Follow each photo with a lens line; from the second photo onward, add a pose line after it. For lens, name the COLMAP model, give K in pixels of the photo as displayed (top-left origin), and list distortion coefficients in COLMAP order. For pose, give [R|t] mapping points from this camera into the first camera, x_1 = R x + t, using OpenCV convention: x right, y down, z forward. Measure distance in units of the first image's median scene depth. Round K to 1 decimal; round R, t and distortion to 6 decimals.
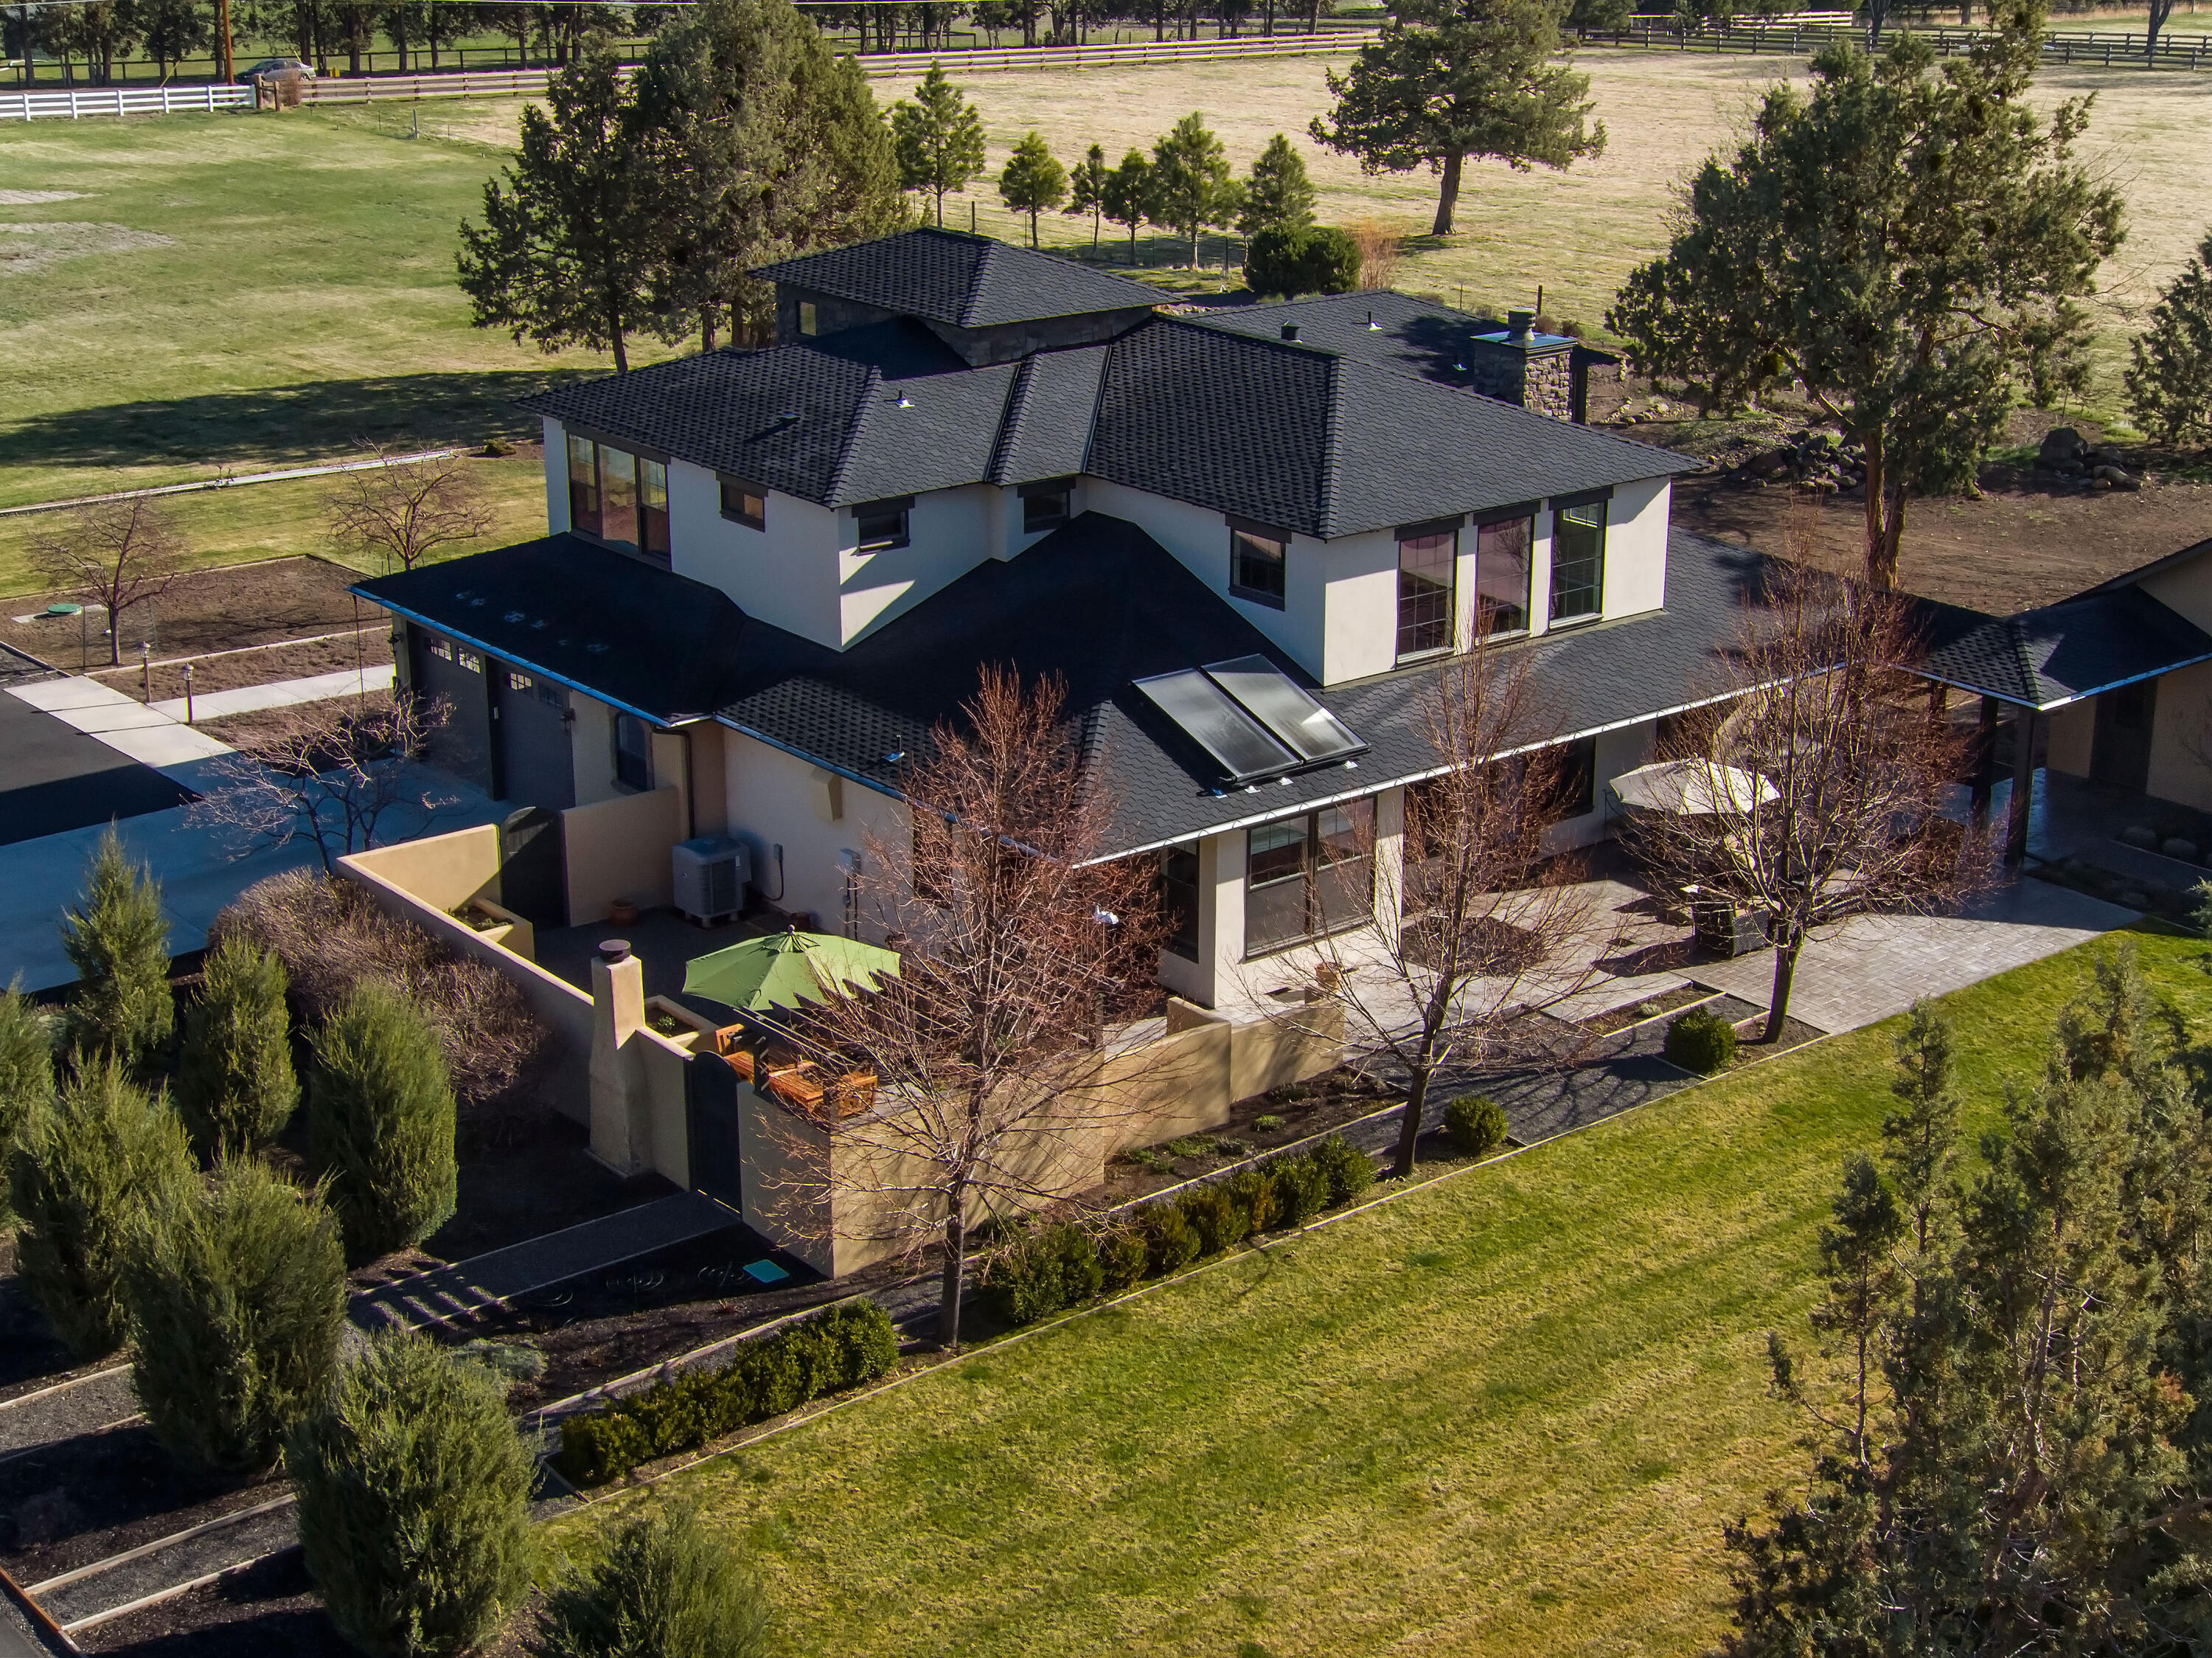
lens RADIAL K [[3156.5, 0, 1144.4], [0, 3156.5, 767.4], [0, 0, 1]] dist [0.009123, 0.049890]
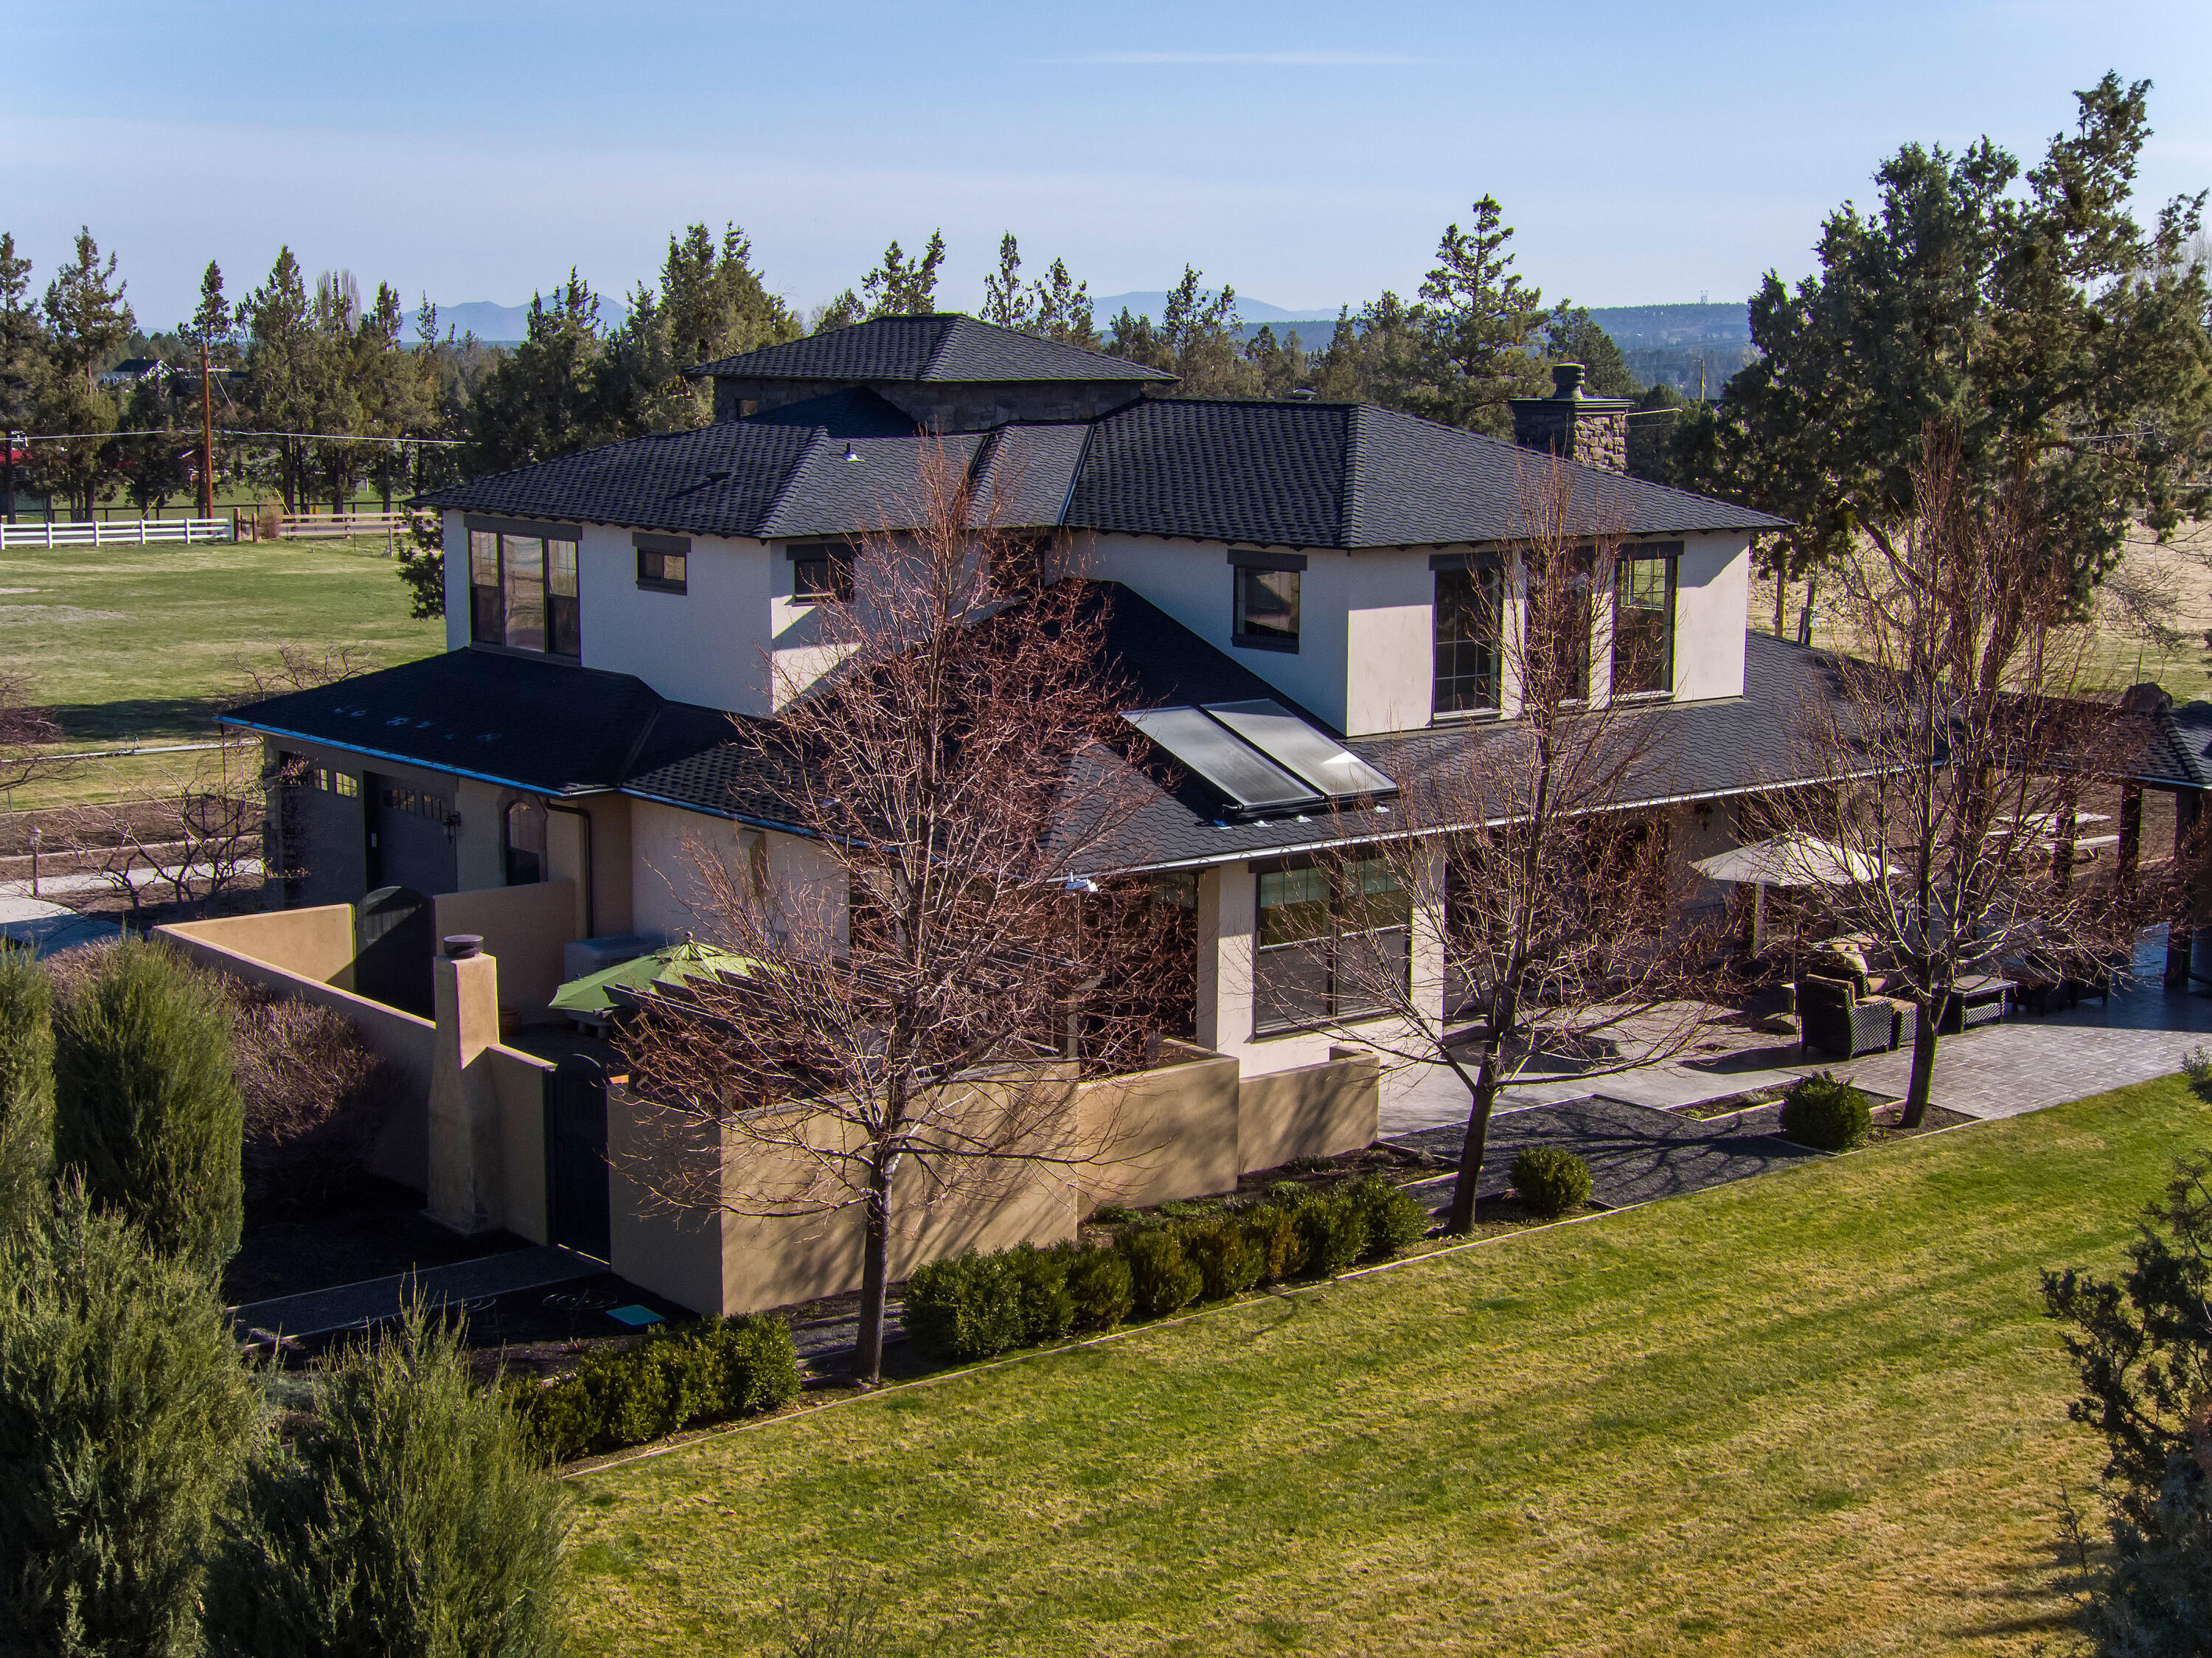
lens RADIAL K [[3180.5, 0, 1080.5], [0, 3180.5, 839.3], [0, 0, 1]] dist [0.014048, 0.039041]
pose [[0.999866, 0.002851, -0.016114, 0.000319], [-0.005081, 0.990126, -0.140088, 0.140957], [0.015556, 0.140151, 0.990008, 0.203341]]
